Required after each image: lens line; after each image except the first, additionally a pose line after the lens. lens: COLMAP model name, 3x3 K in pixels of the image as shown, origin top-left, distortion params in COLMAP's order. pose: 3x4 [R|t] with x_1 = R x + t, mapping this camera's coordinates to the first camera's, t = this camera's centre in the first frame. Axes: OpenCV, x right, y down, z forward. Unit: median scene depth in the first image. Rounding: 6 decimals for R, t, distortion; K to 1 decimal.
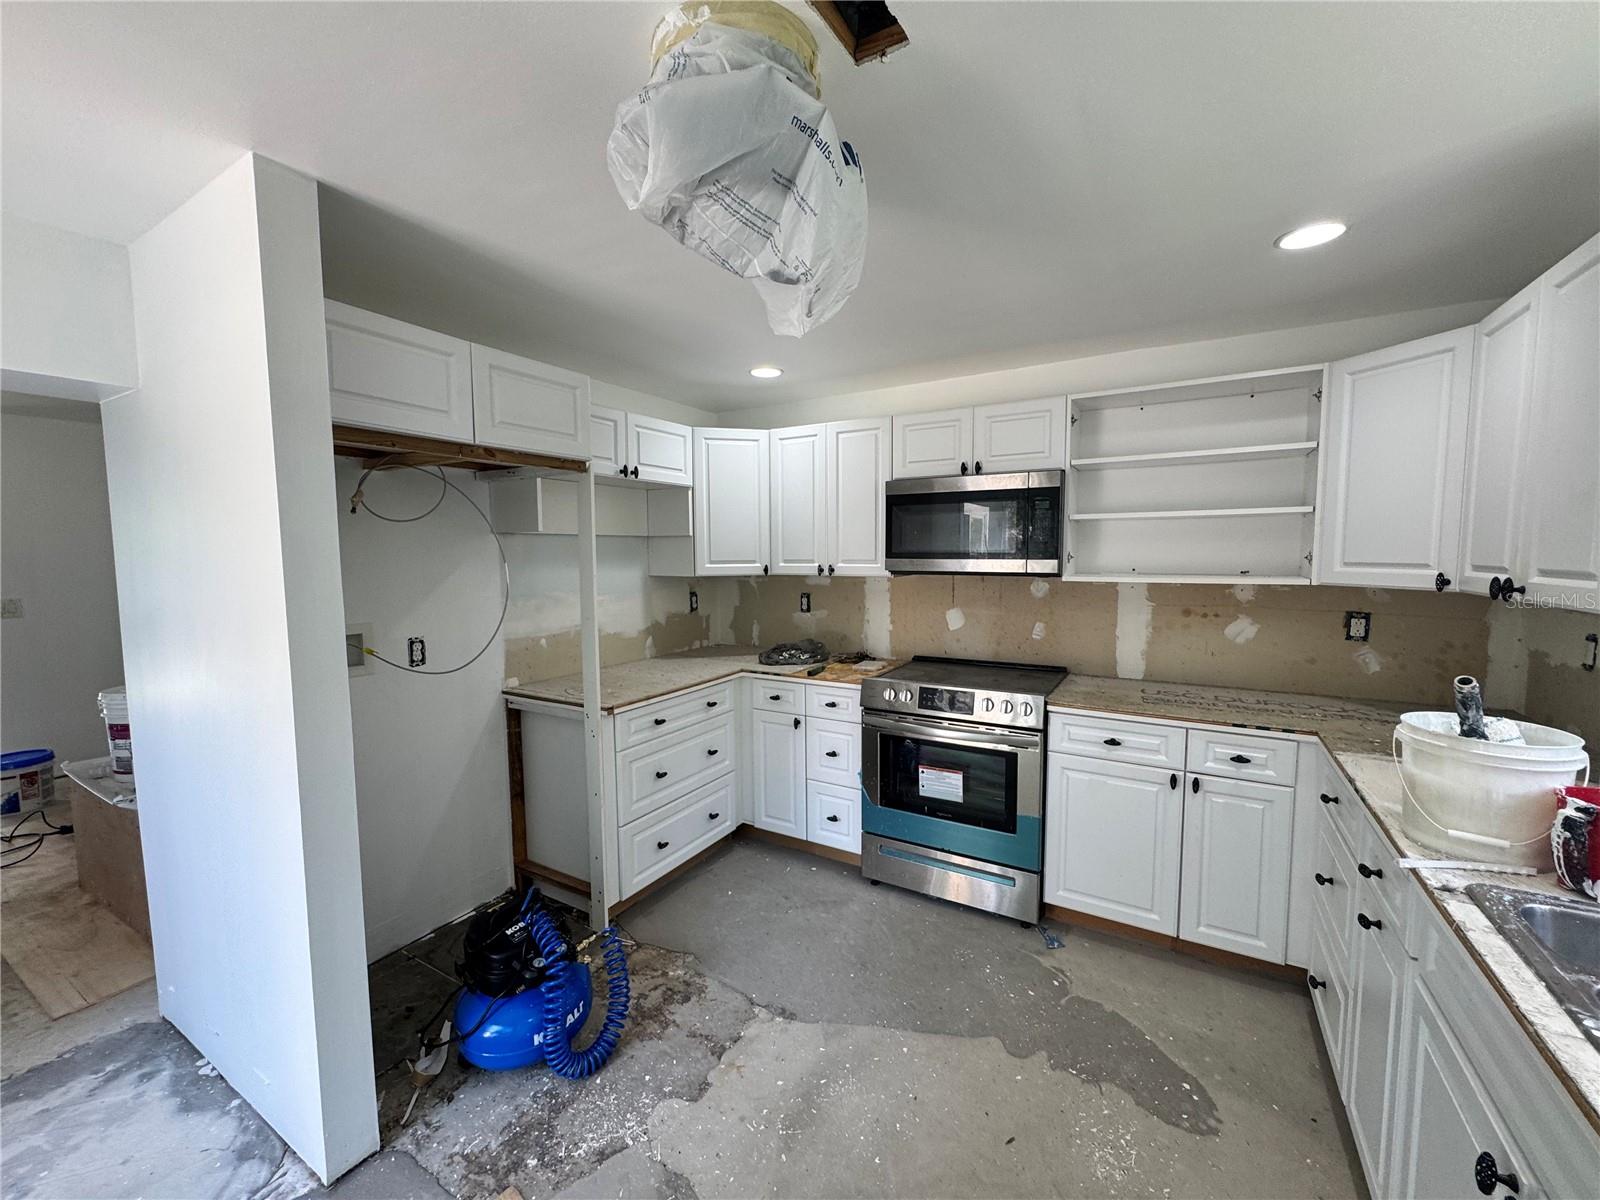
lens RADIAL K [[640.0, 0, 799.3], [0, 640.0, 601.4], [0, 0, 1]] dist [-0.003121, 0.000202]
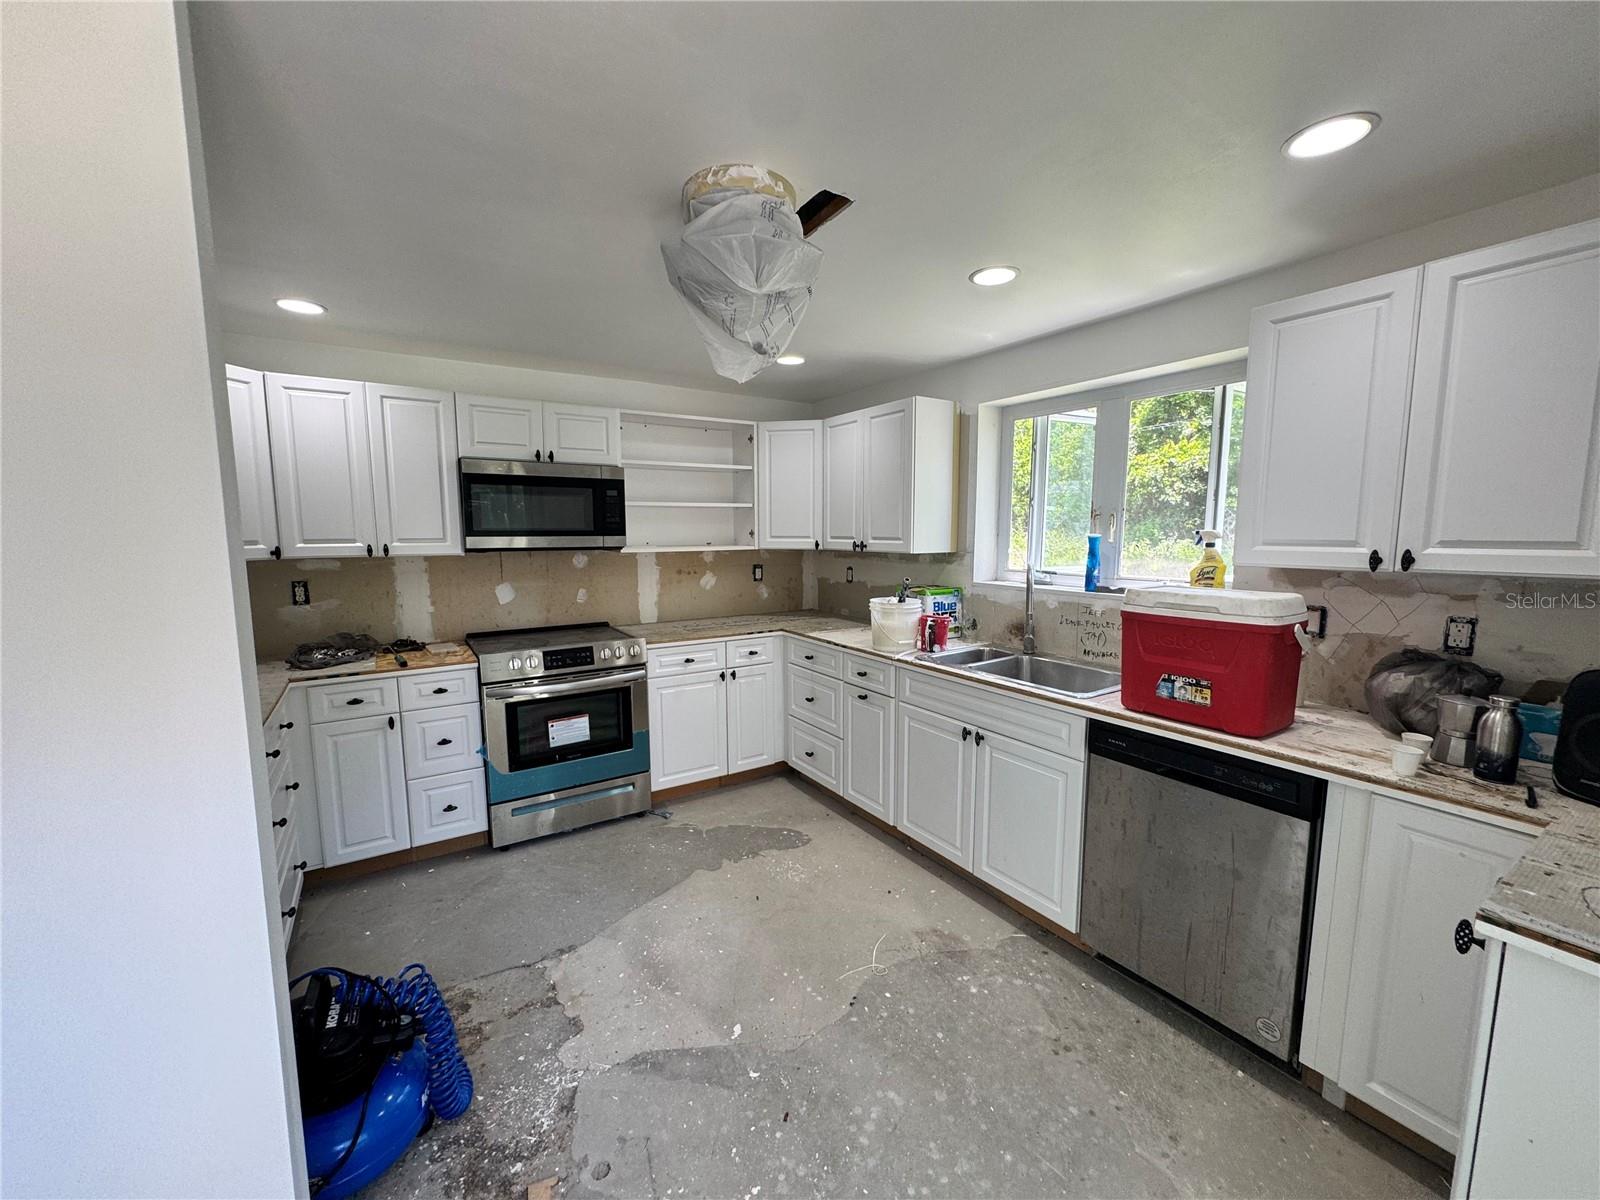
lens RADIAL K [[640.0, 0, 802.8], [0, 640.0, 602.2], [0, 0, 1]] dist [-0.003121, 0.000202]
pose [[0.439394, -0.097049, 0.893037, -0.630321], [0.071133, 0.994784, 0.073107, -0.000459], [-0.895474, 0.031402, 0.444005, 0.105773]]
